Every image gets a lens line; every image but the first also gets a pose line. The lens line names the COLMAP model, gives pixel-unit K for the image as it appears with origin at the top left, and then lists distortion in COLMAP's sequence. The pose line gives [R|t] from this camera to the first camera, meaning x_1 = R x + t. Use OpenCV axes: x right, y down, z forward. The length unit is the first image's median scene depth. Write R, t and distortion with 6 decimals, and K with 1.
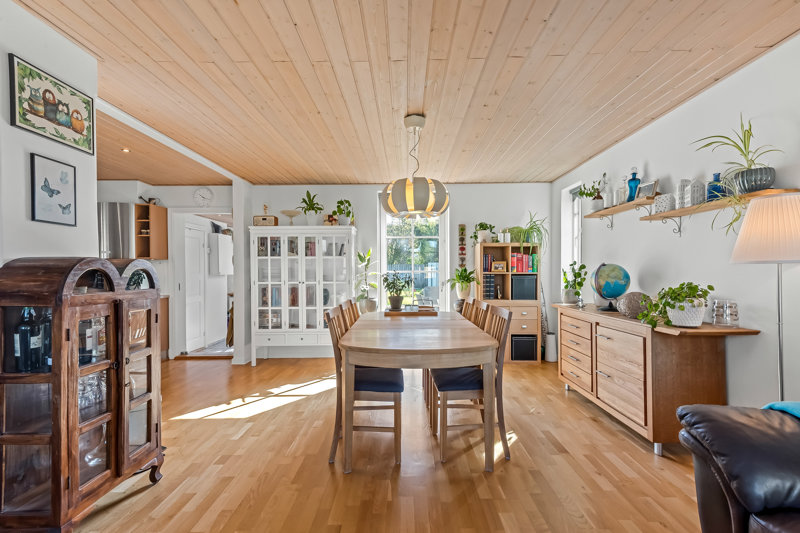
lens RADIAL K [[362.1, 0, 392.4], [0, 362.1, 270.0], [0, 0, 1]] dist [0.000546, -0.000009]
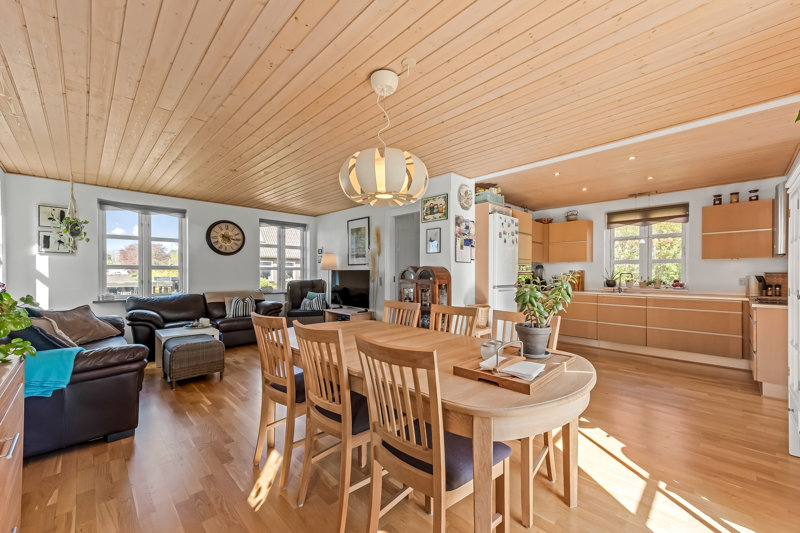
lens RADIAL K [[304.1, 0, 401.5], [0, 304.1, 273.8], [0, 0, 1]] dist [0.002712, -0.000039]
pose [[-0.681759, 0.010147, -0.731506, 0.483929], [0.008625, 0.999946, 0.005832, 0.002751], [0.731526, -0.002333, -0.681810, 1.370417]]
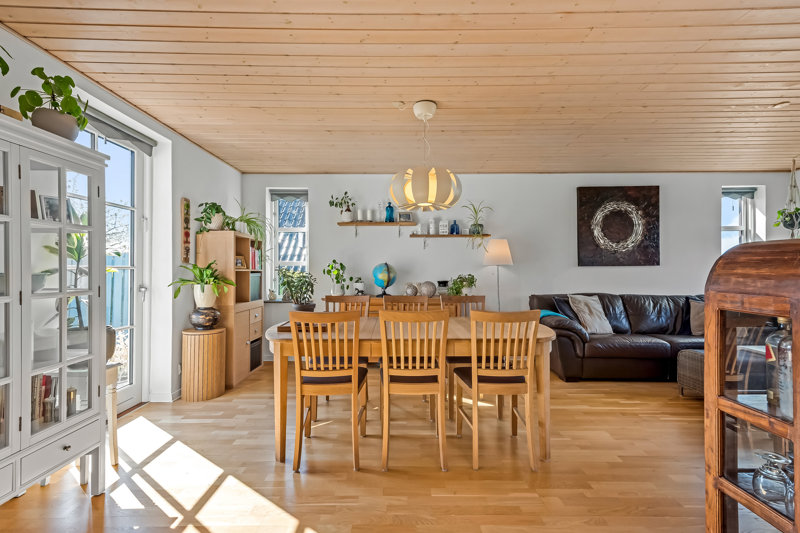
lens RADIAL K [[362.1, 0, 392.4], [0, 362.1, 270.0], [0, 0, 1]] dist [0.000546, -0.000009]
pose [[-0.028816, 0.003279, 0.999579, -0.814455], [-0.004271, 0.999985, -0.003403, 0.015394], [-0.999576, -0.004368, -0.028802, 1.026417]]
